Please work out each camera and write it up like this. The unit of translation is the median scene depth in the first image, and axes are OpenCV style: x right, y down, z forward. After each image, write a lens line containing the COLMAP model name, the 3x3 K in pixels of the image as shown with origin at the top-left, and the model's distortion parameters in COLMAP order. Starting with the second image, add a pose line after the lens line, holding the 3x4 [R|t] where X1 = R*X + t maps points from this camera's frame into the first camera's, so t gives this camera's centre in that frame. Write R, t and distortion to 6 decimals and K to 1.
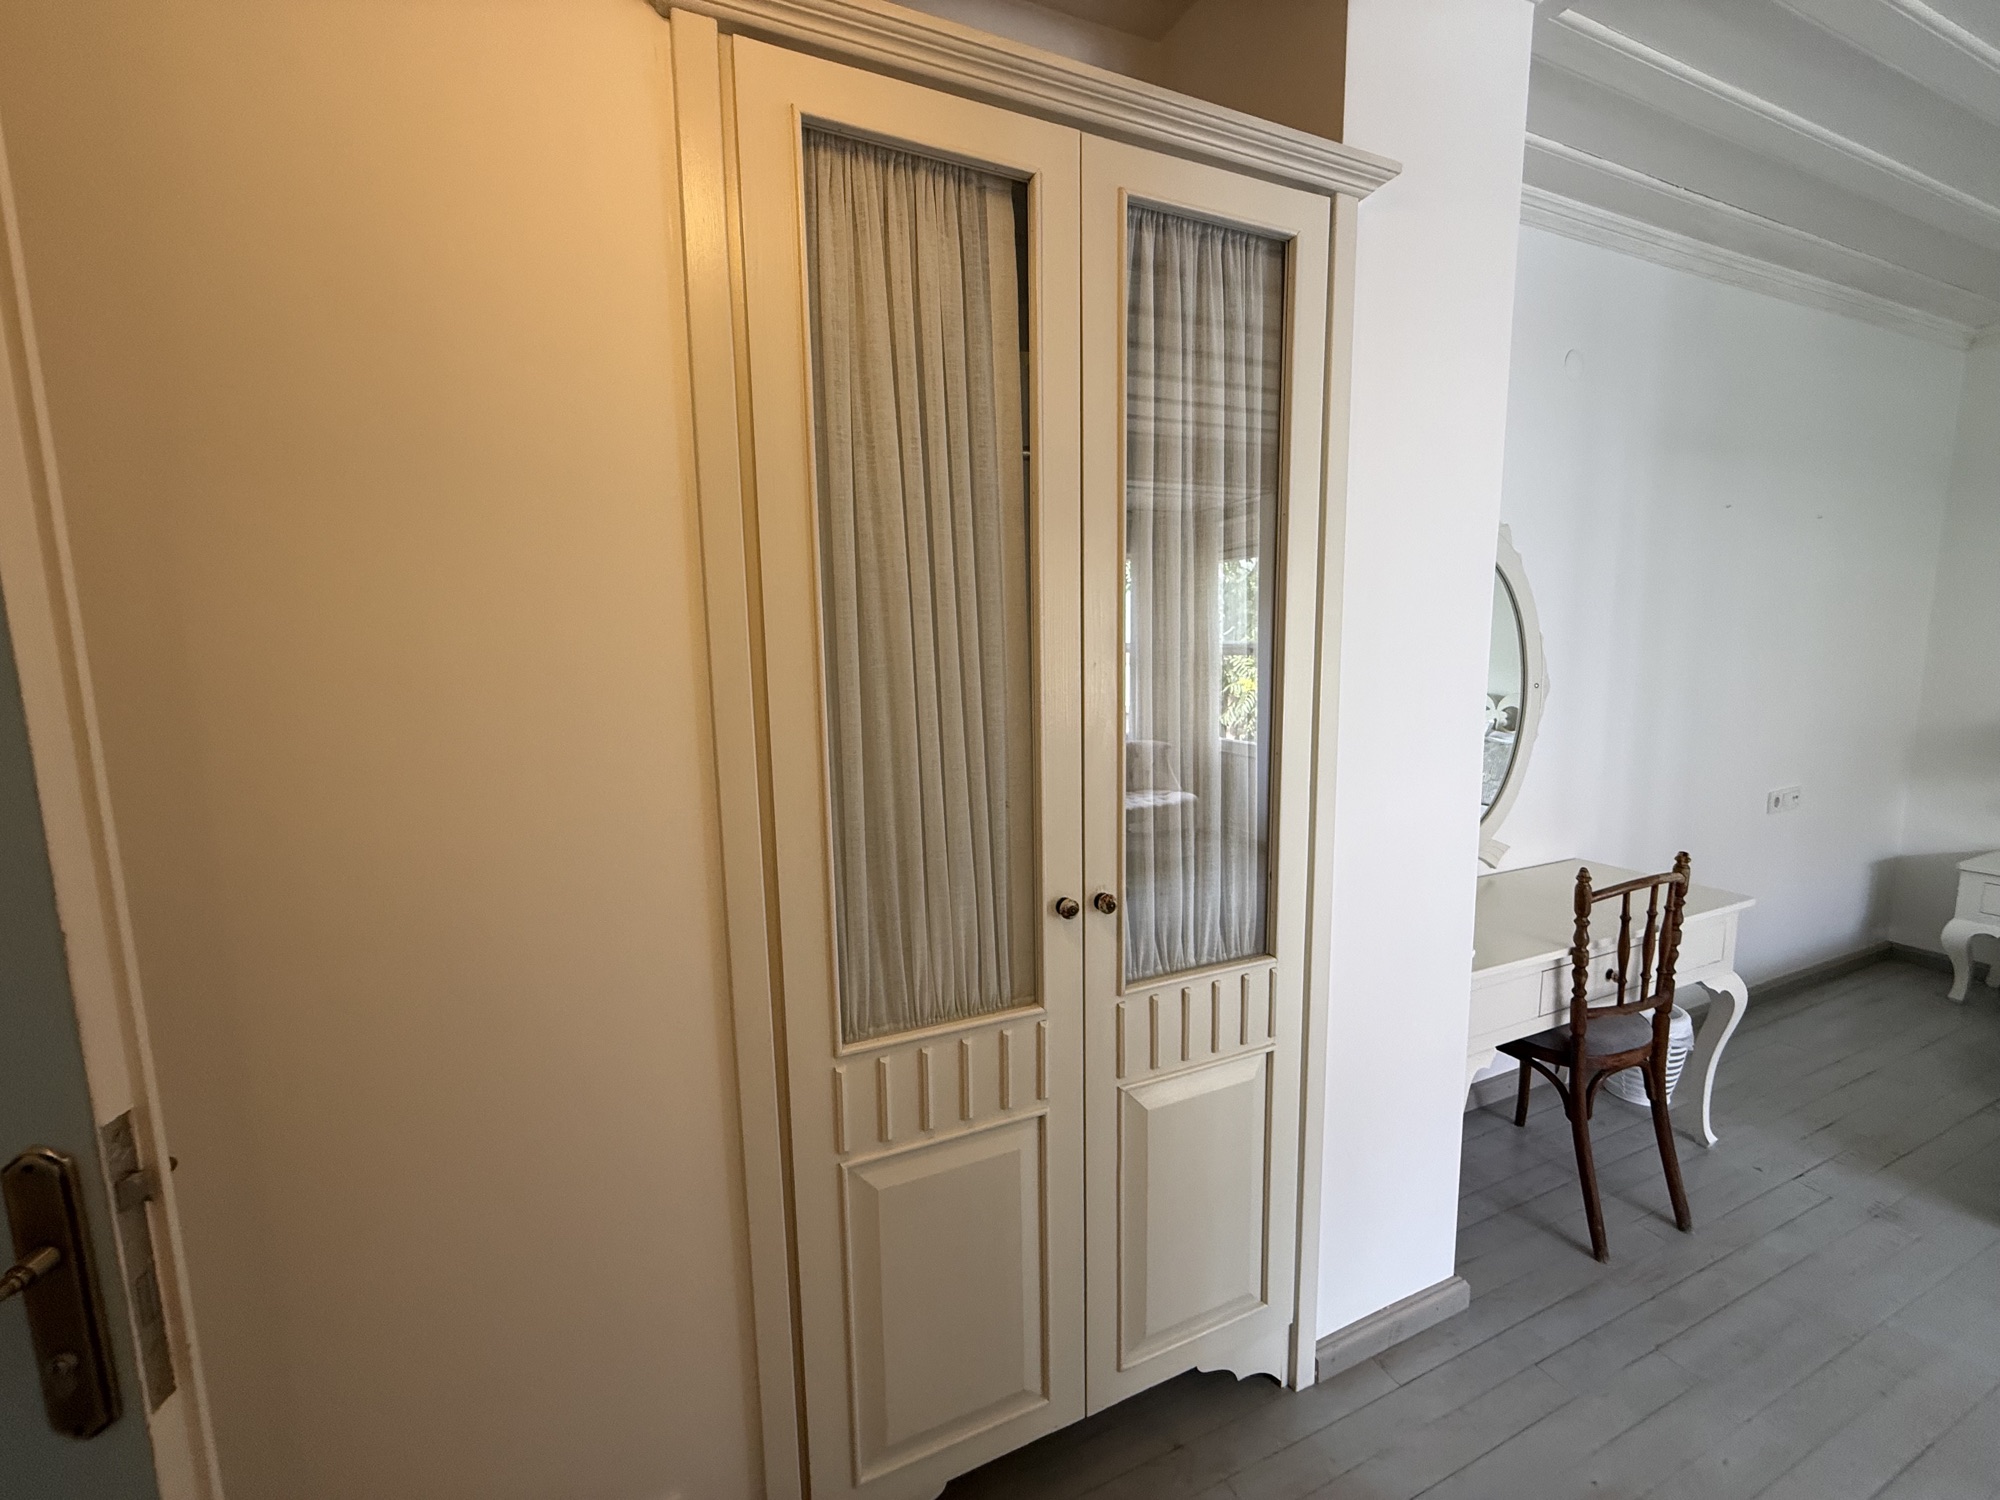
lens RADIAL K [[795.2, 0, 998.7], [0, 795.2, 743.0], [0, 0, 1]] dist [-0.000026, -0.000671]
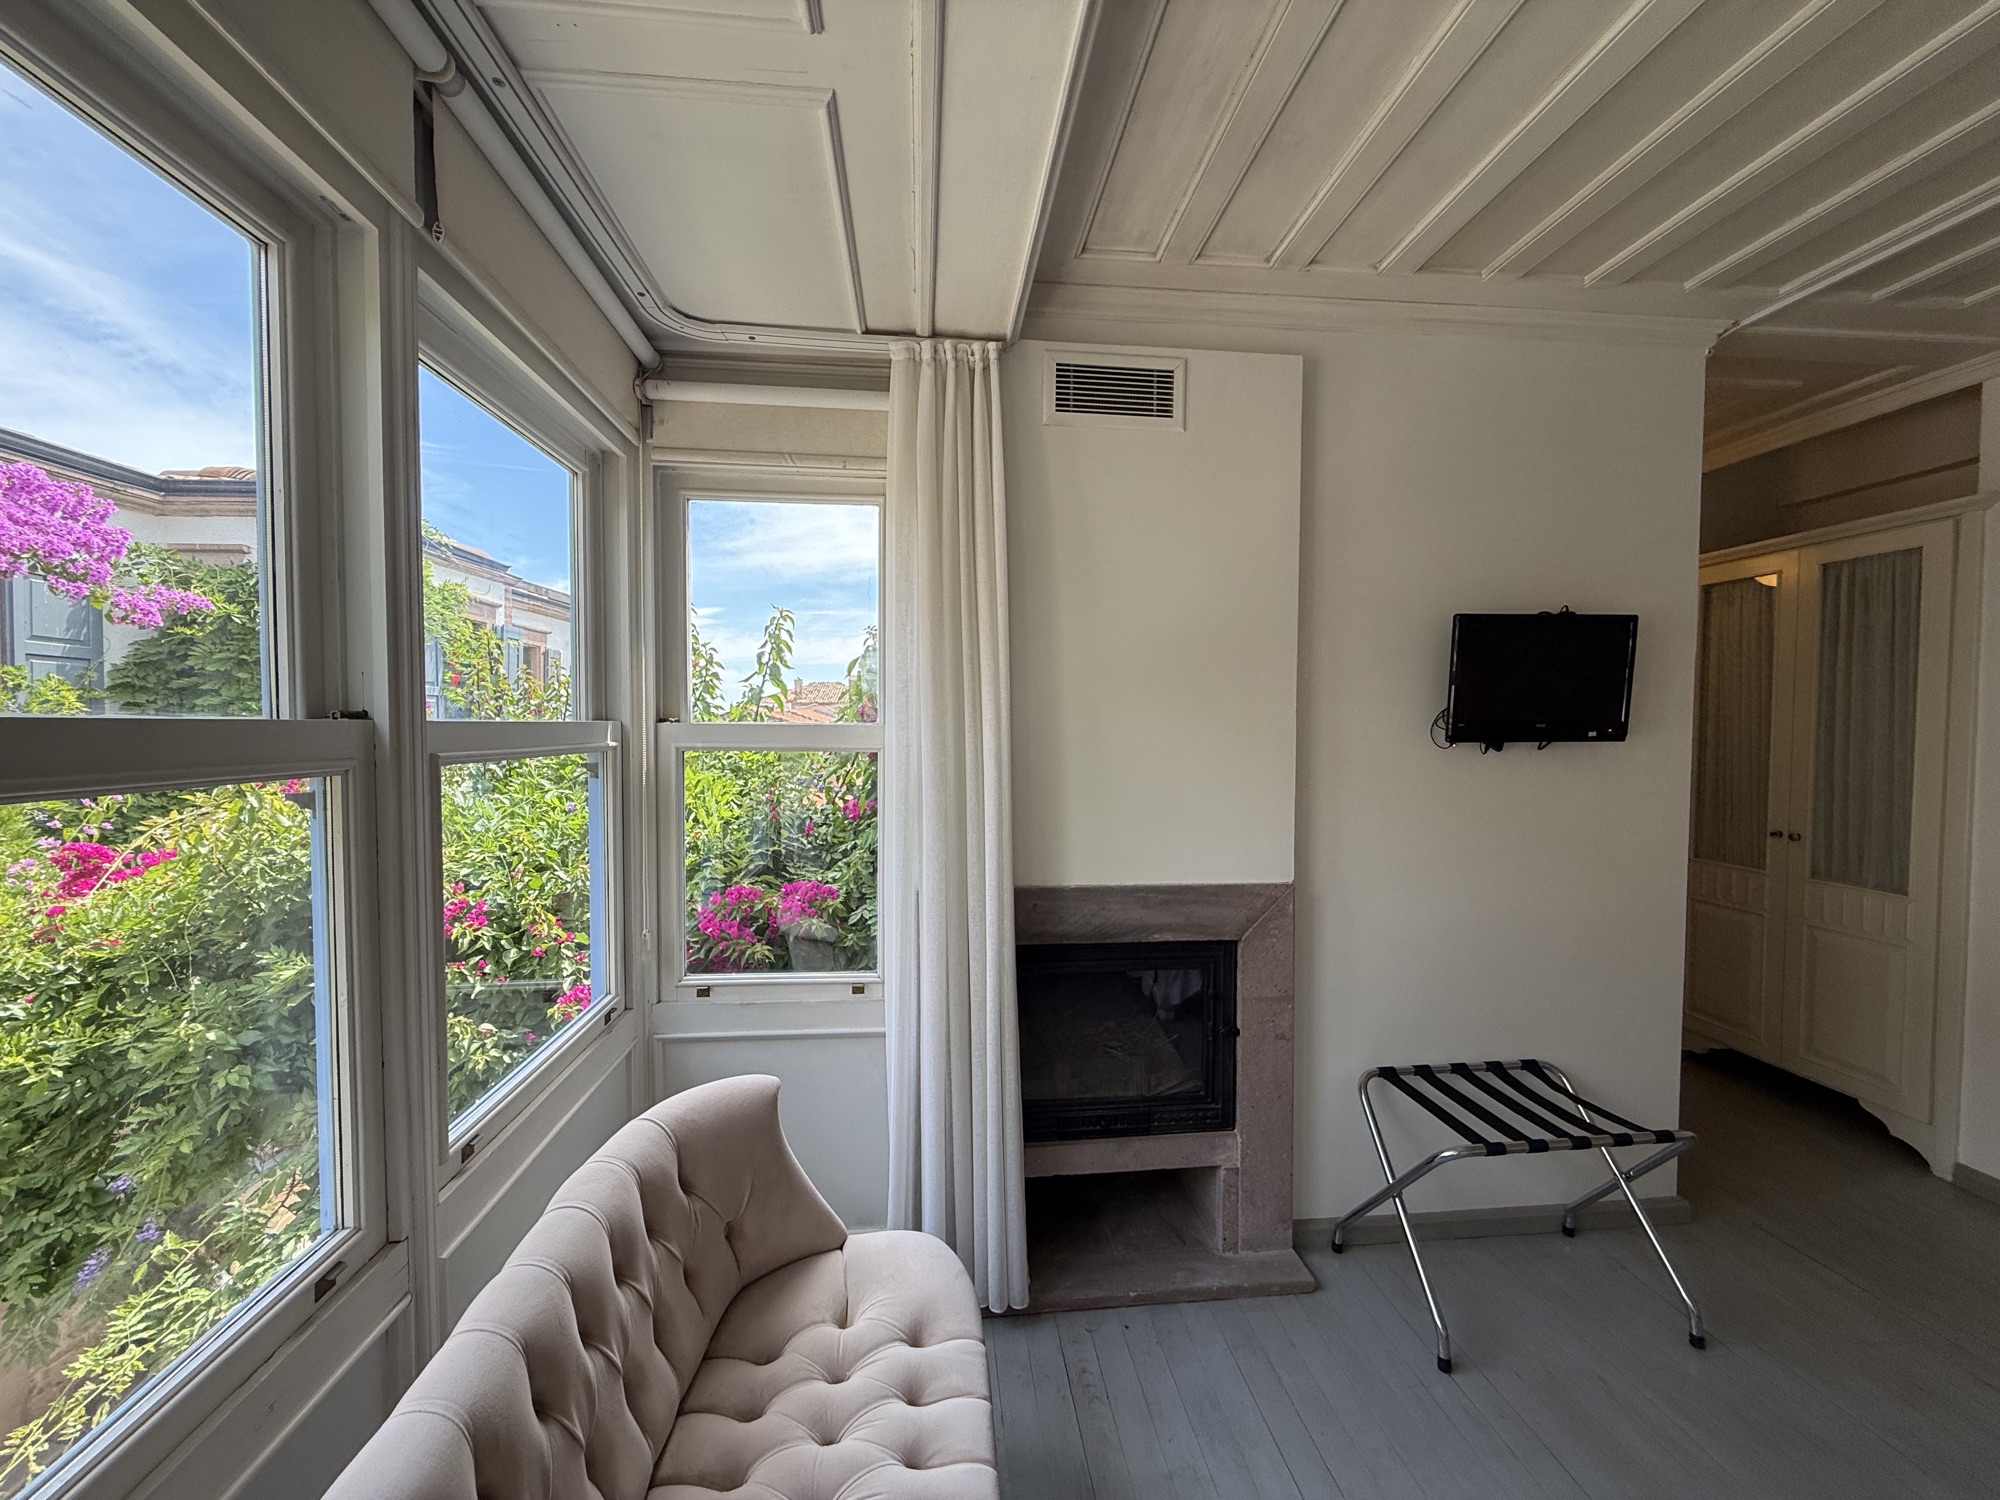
lens RADIAL K [[795.2, 0, 997.8], [0, 795.2, 748.4], [0, 0, 1]] dist [-0.000026, -0.000671]
pose [[-0.318053, 0.044378, -0.947034, 2.178768], [-0.117228, 0.989397, 0.085733, 0.010951], [0.940797, 0.138287, -0.309479, -0.382971]]
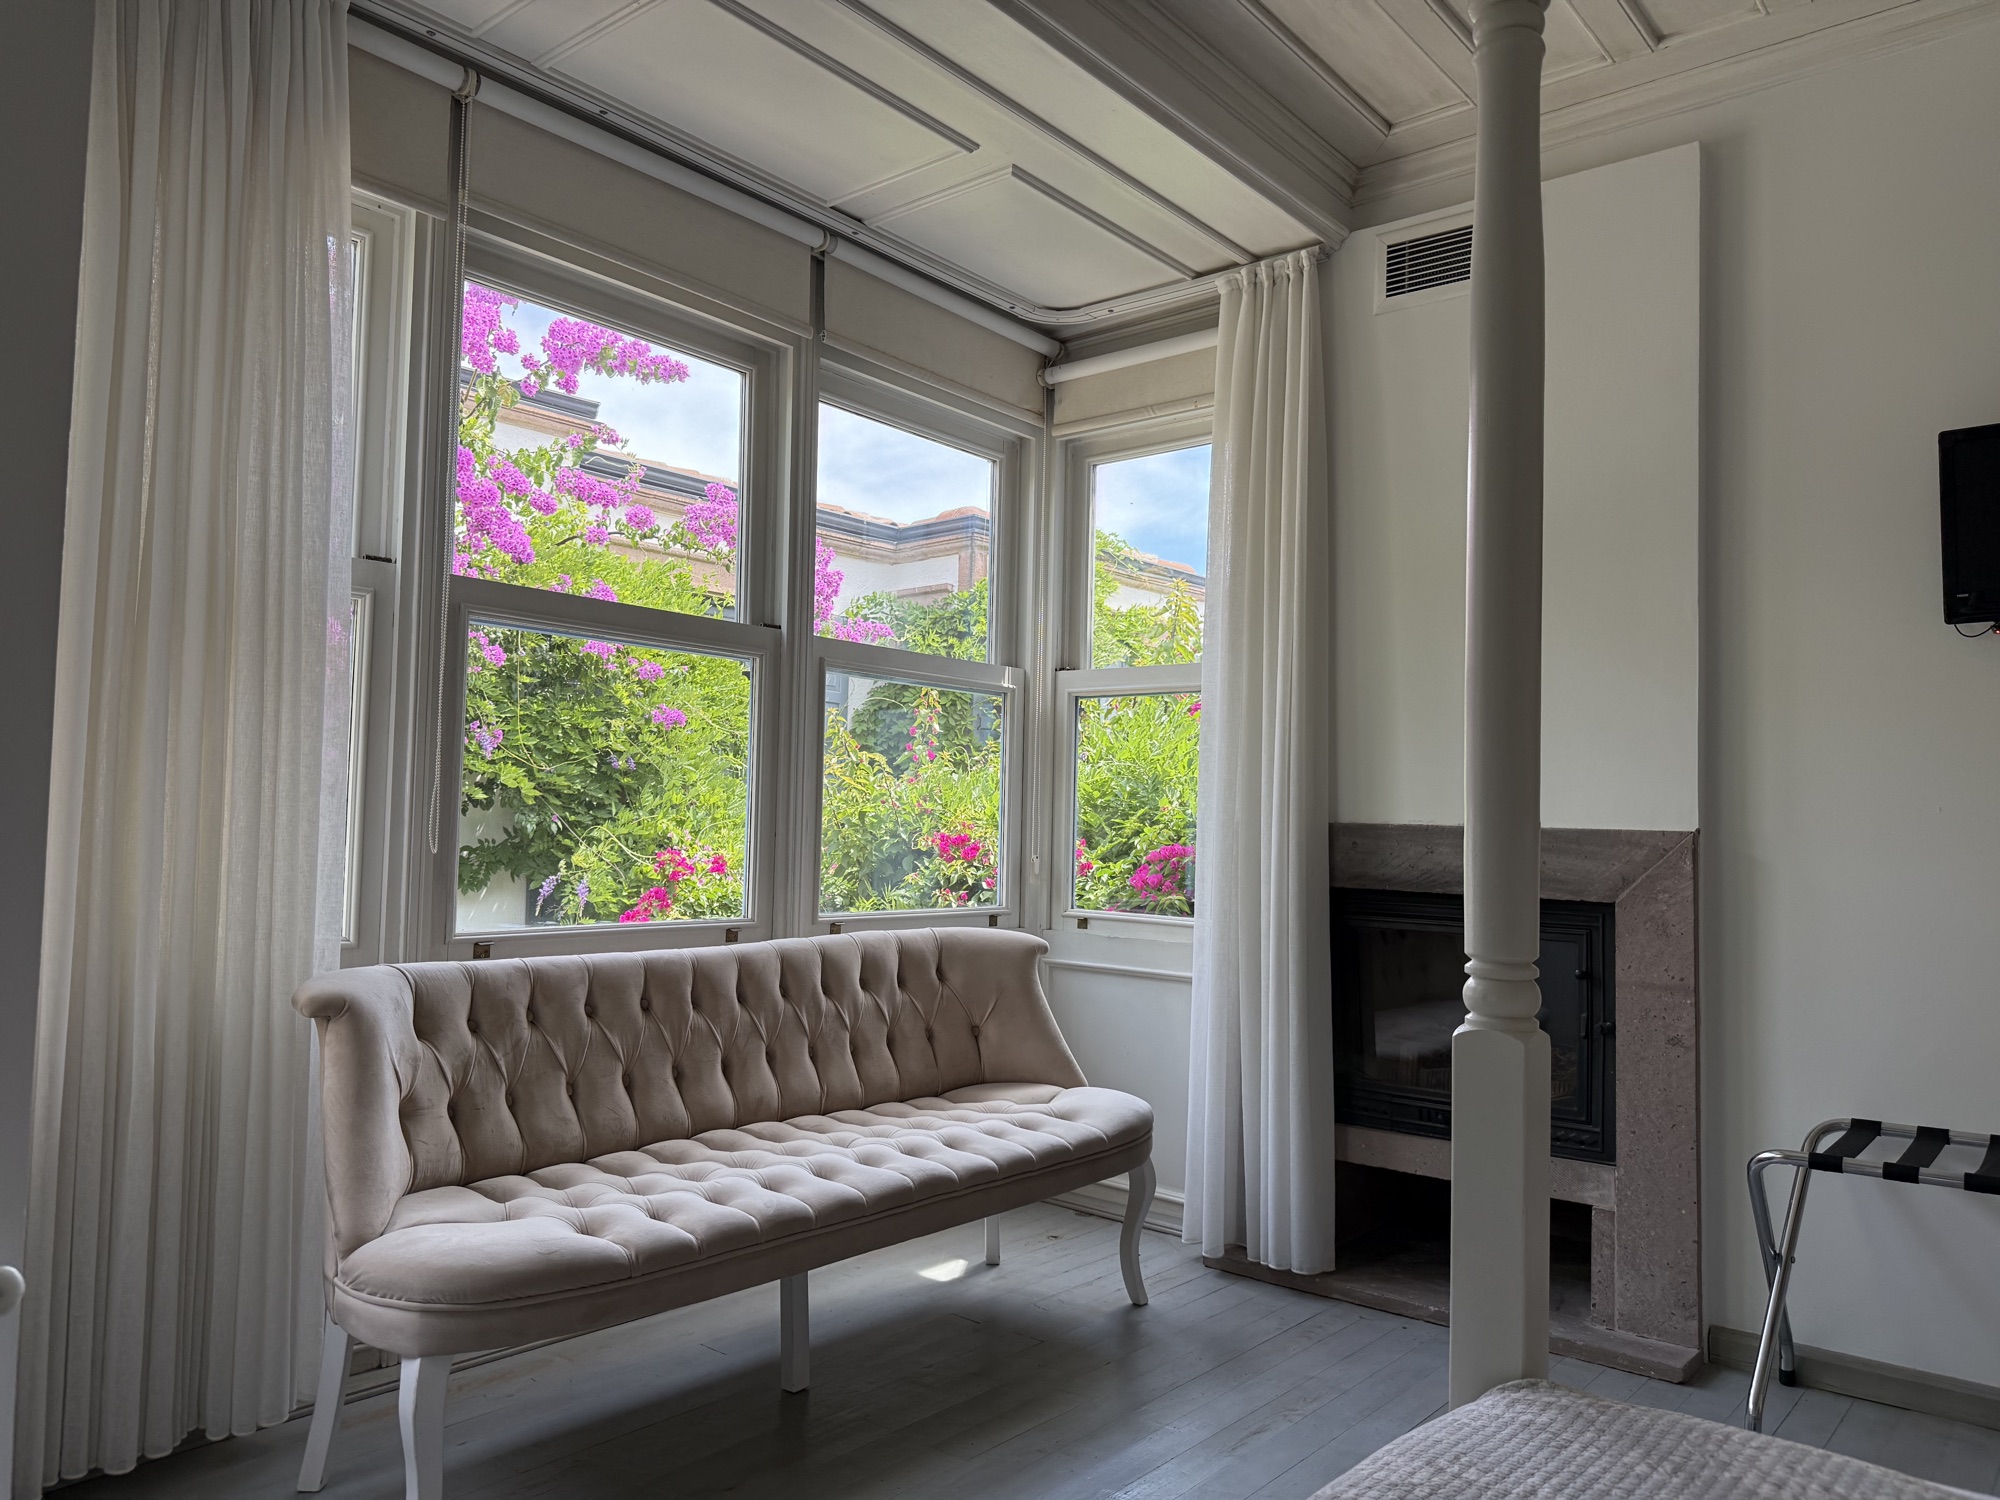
lens RADIAL K [[1401.9, 0, 997.8], [0, 1401.9, 764.7], [0, 0, 1]] dist [0.066225, -0.090793]
pose [[-0.901046, -0.025990, -0.432943, 2.284520], [-0.063690, 0.995311, 0.072802, 0.121767], [0.429021, 0.093173, -0.898476, 0.748286]]
